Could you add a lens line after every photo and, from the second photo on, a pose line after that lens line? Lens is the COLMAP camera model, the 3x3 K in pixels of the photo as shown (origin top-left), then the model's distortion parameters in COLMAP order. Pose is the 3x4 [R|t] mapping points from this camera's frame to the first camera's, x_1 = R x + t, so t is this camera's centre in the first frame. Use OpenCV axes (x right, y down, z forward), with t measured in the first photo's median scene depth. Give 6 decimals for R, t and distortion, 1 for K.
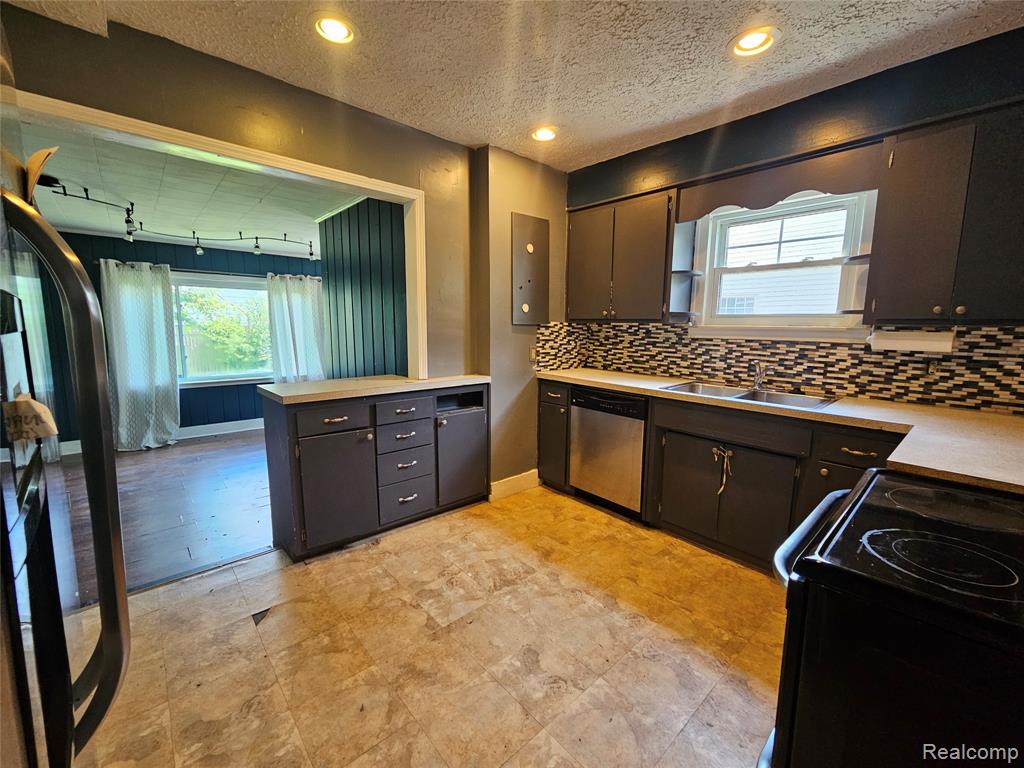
lens RADIAL K [[421.3, 0, 513.2], [0, 421.3, 380.4], [0, 0, 1]] dist [-0.008334, 0.000692]
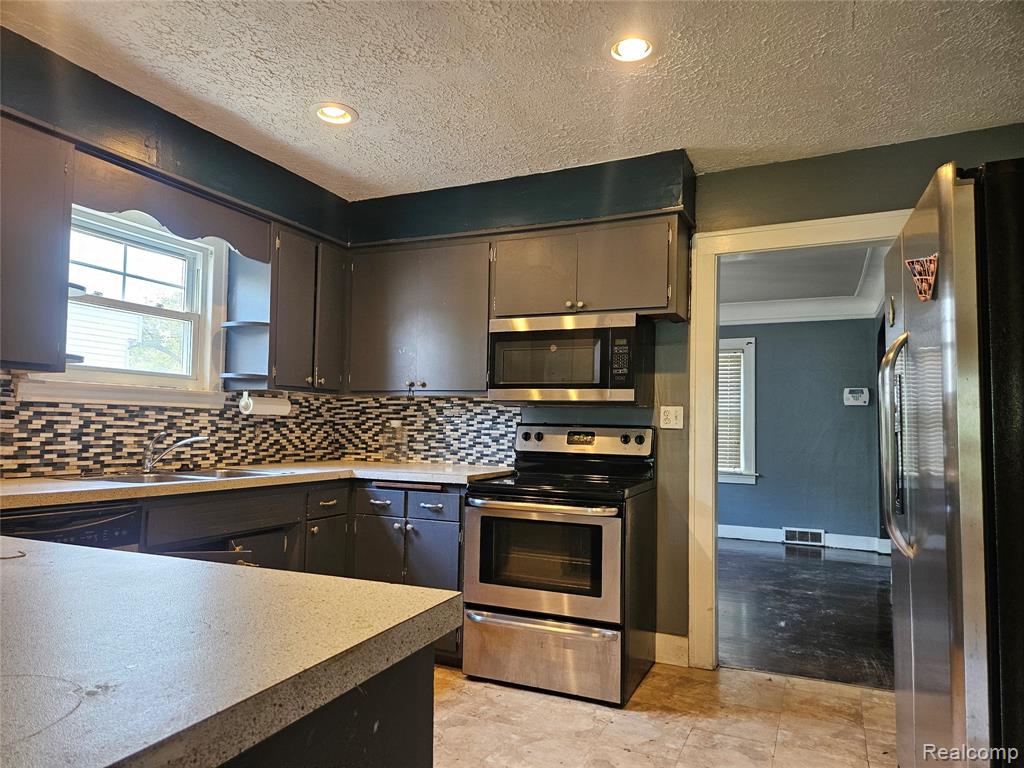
lens RADIAL K [[673.3, 0, 512.4], [0, 673.3, 388.6], [0, 0, 1]] dist [0.040929, -0.005089]
pose [[-0.399940, 0.036095, 0.915830, -0.821106], [0.102081, 0.994762, 0.005373, -0.072802], [-0.910839, 0.095637, -0.401530, 0.987085]]
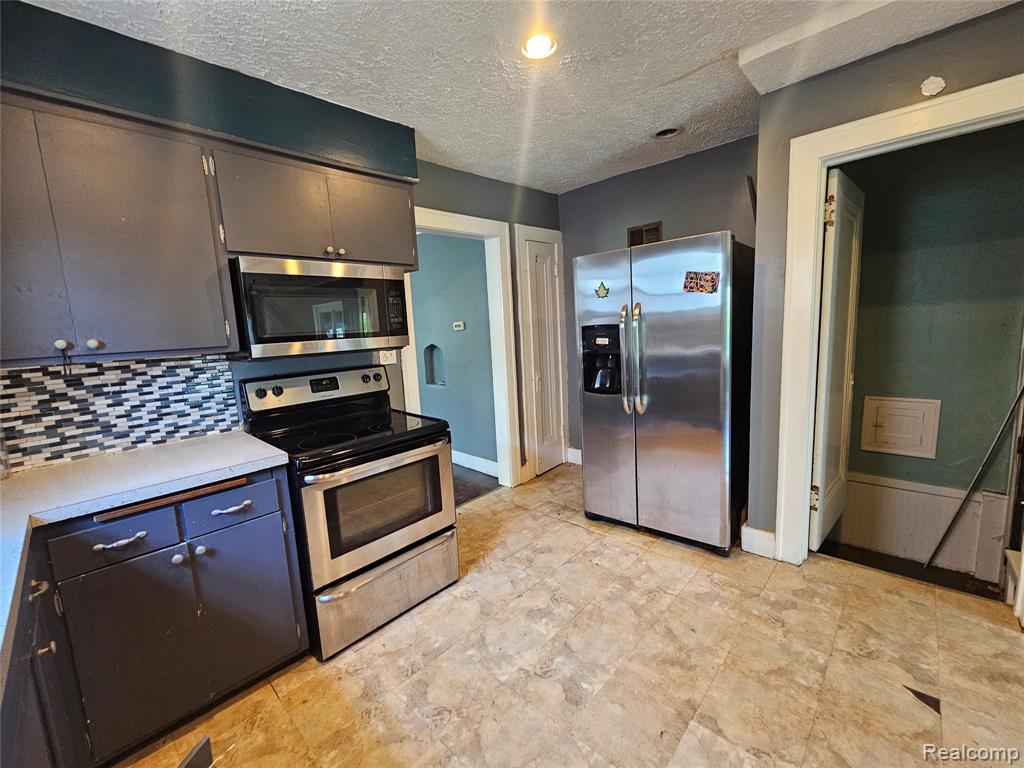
lens RADIAL K [[421.3, 0, 511.2], [0, 421.3, 380.3], [0, 0, 1]] dist [-0.008334, 0.000692]
pose [[-0.996184, 0.054031, -0.068544, 0.146195], [0.034028, 0.963632, 0.265057, -0.189849], [0.080373, 0.261713, -0.961793, 1.211809]]
